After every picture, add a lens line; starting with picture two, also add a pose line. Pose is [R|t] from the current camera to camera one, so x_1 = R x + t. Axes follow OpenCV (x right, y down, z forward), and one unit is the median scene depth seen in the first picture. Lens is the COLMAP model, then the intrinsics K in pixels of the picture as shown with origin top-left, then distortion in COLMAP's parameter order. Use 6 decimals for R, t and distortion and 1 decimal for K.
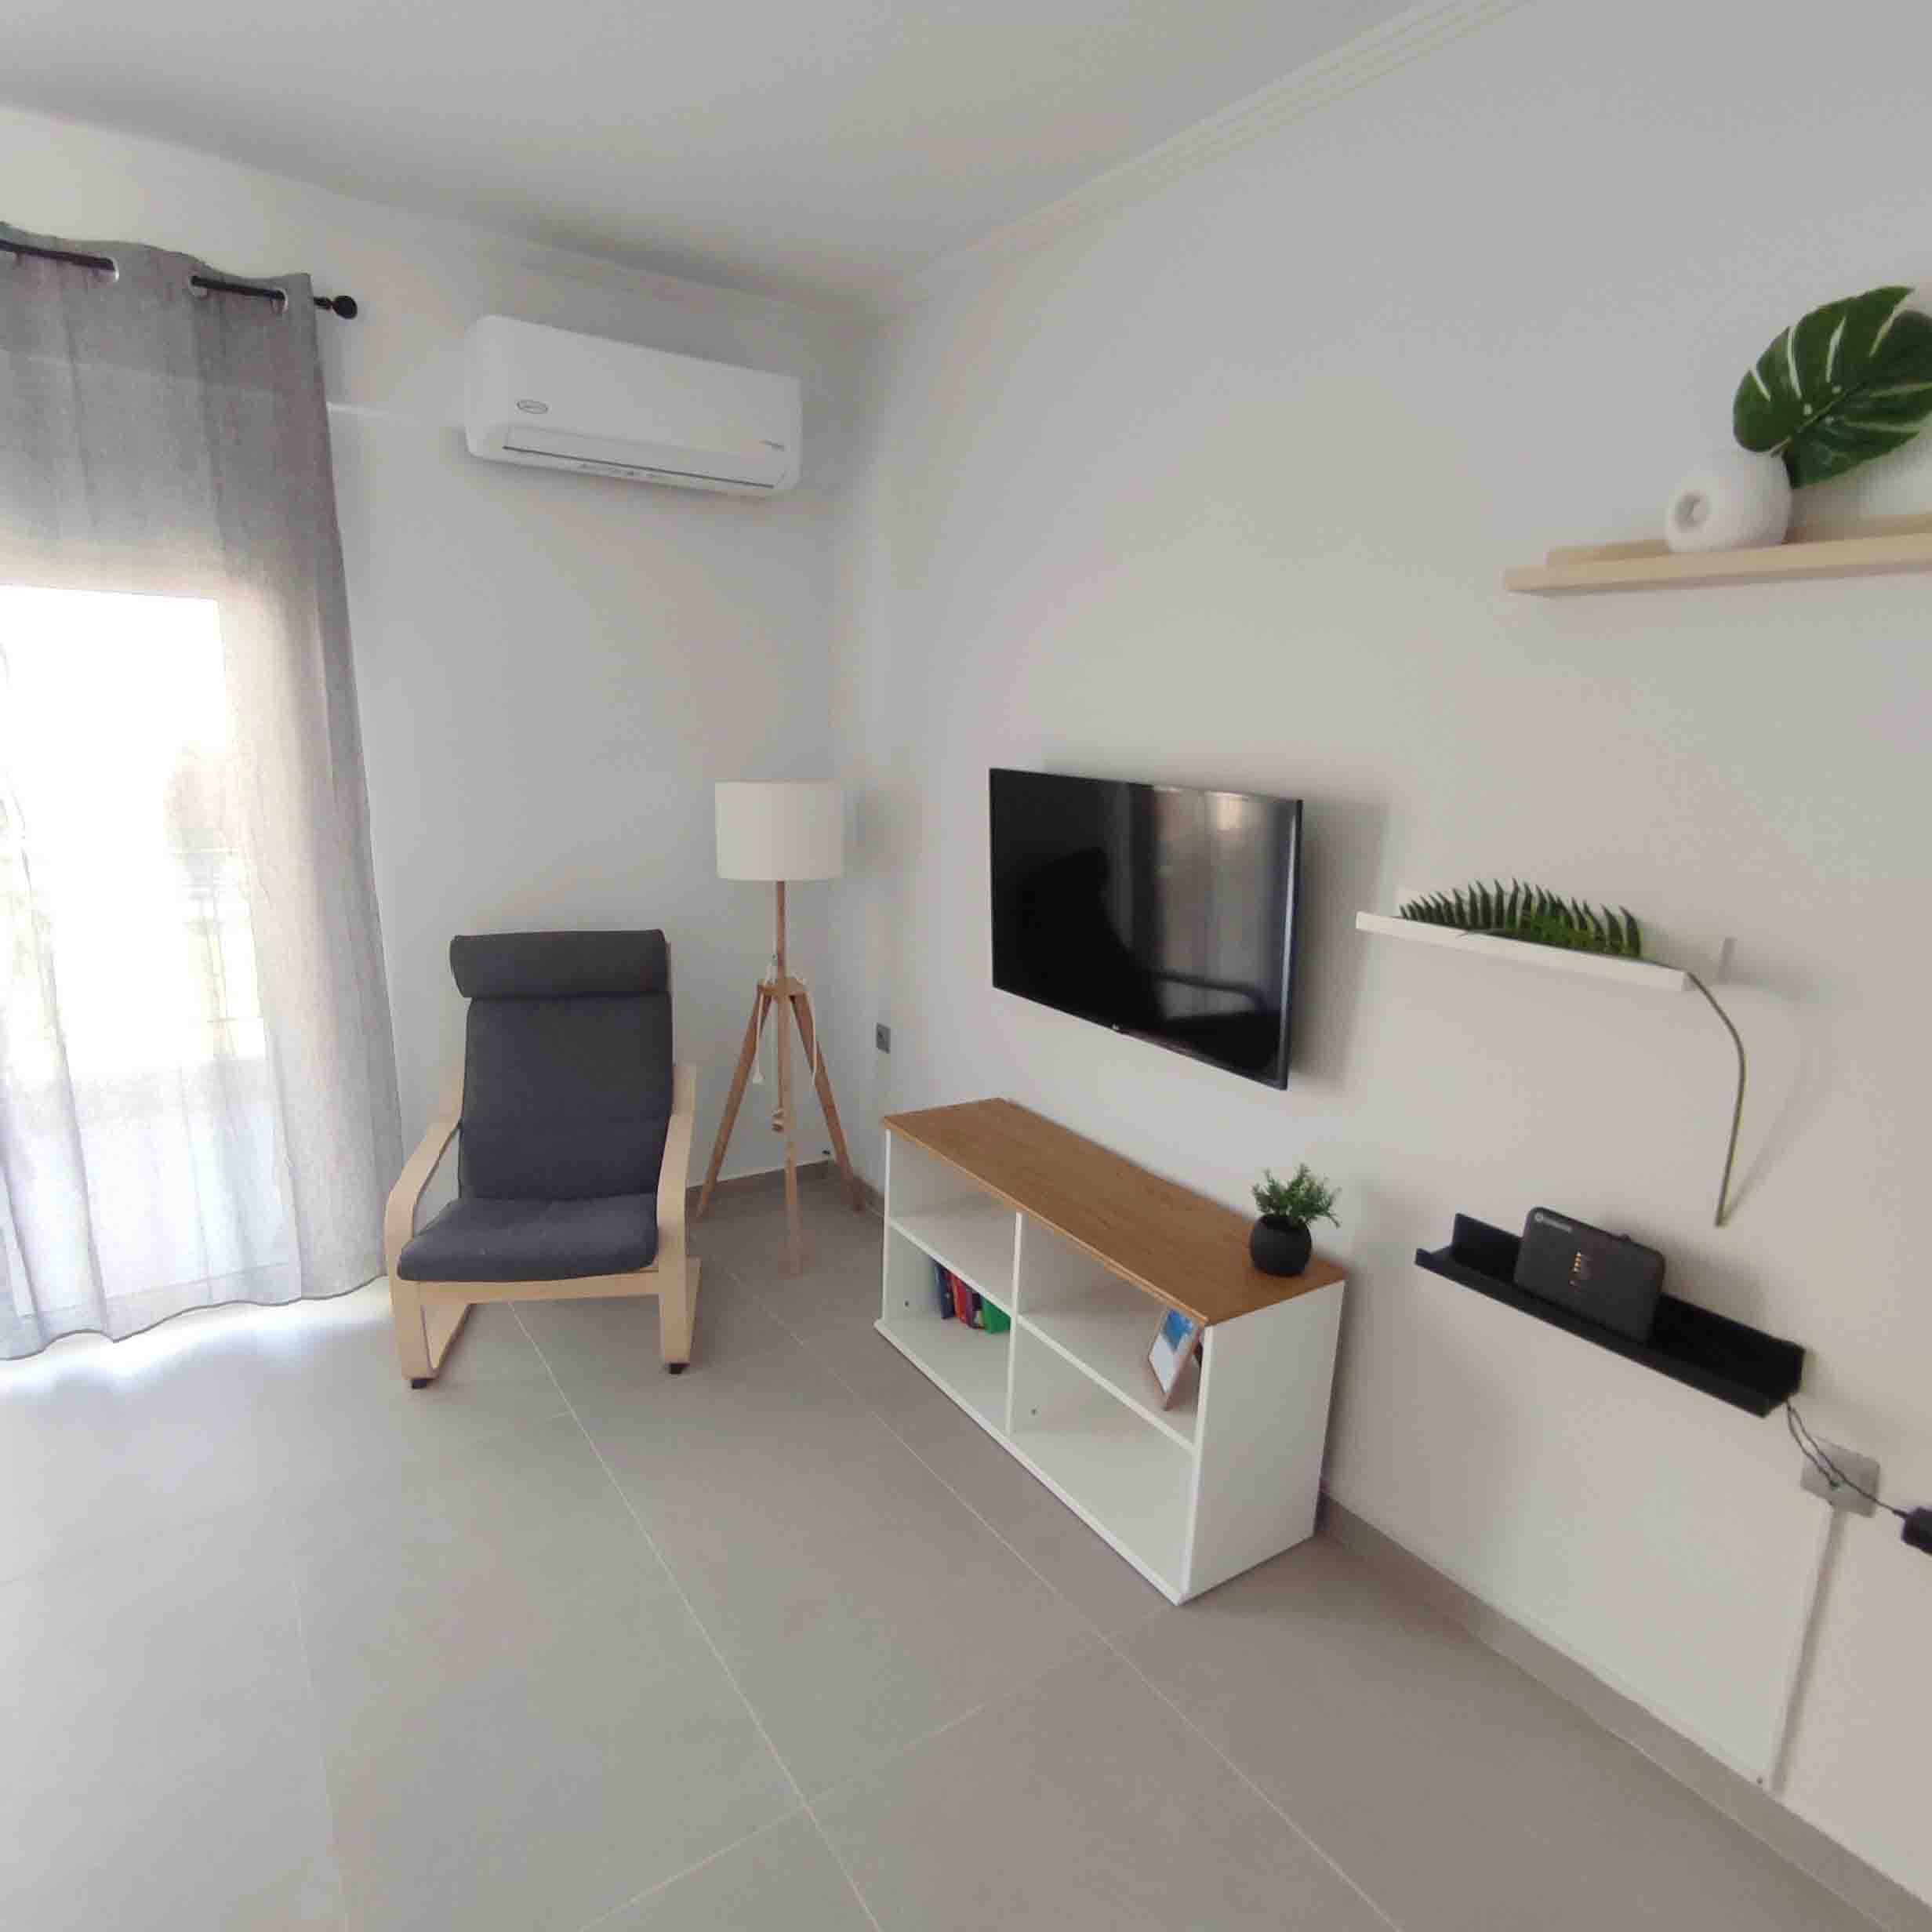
lens RADIAL K [[1165.0, 0, 968.6], [0, 1165.0, 985.6], [0, 0, 1]] dist [-0.064534, 0.055610]
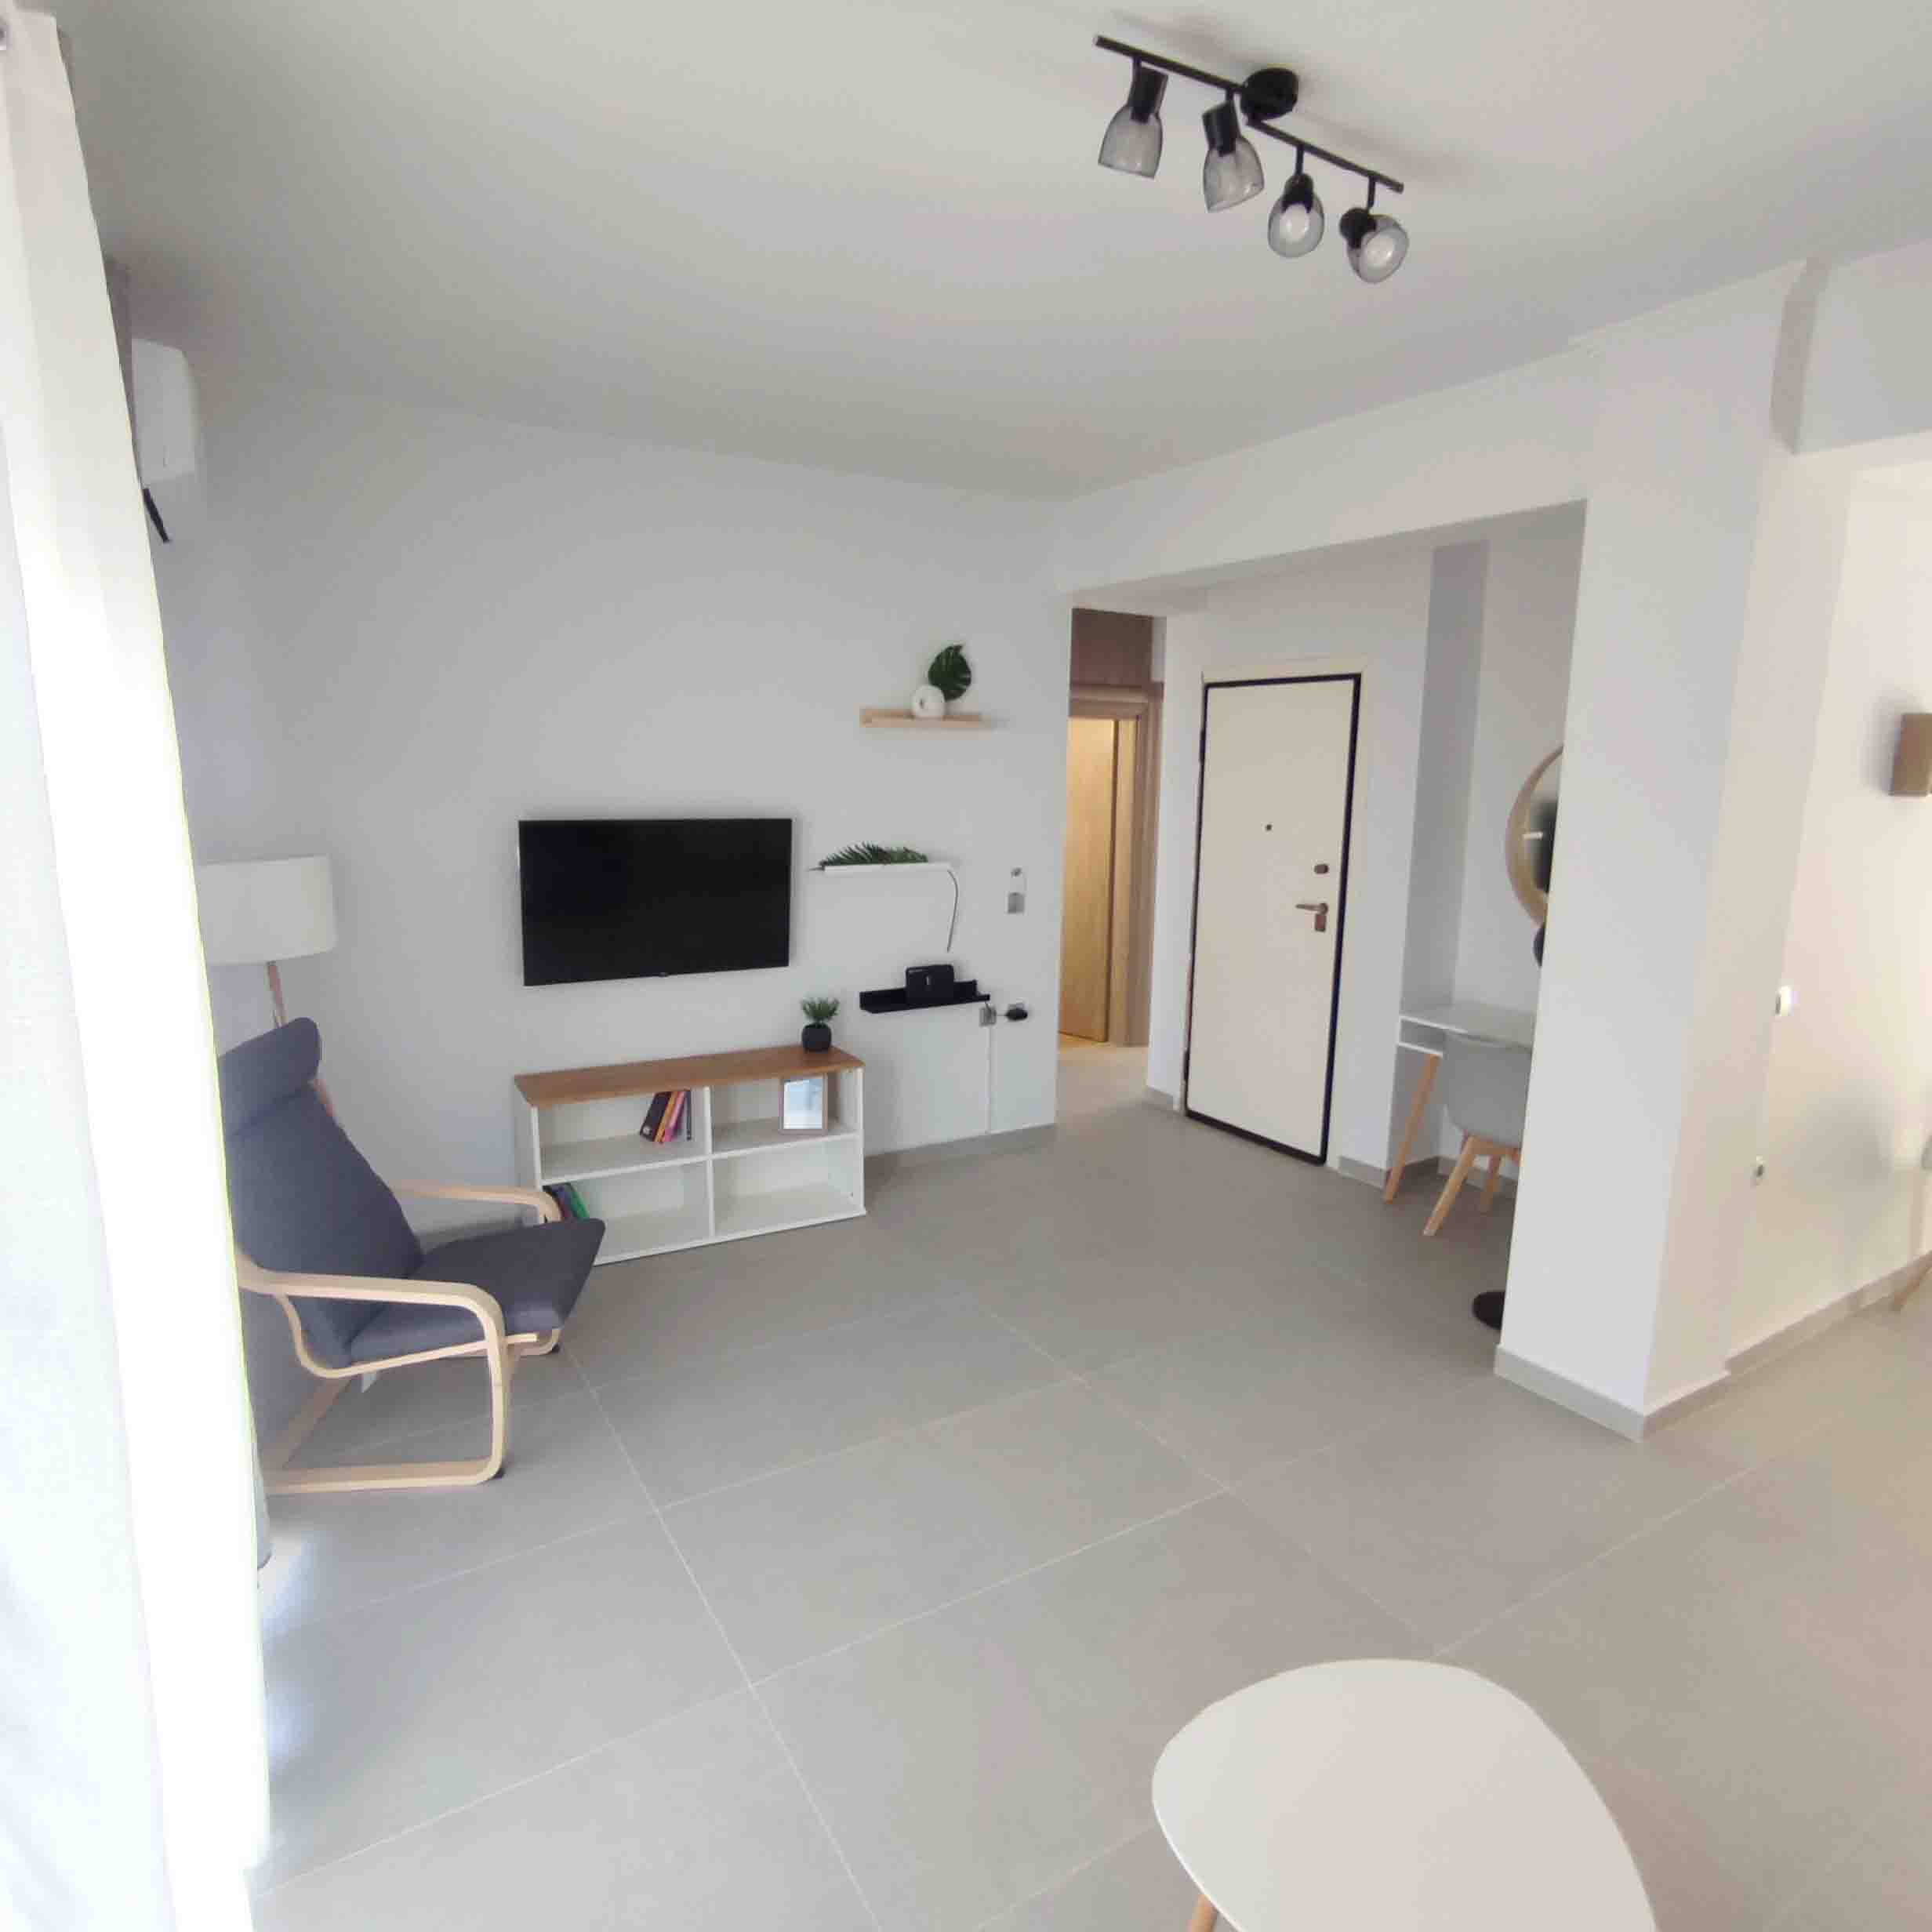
lens RADIAL K [[1165.0, 0, 968.6], [0, 1165.0, 985.6], [0, 0, 1]] dist [-0.064534, 0.055610]
pose [[0.068836, -0.226756, 0.971516, -1.911640], [0.211802, 0.954948, 0.207882, -0.263272], [-0.974885, 0.191459, 0.113762, 0.569371]]
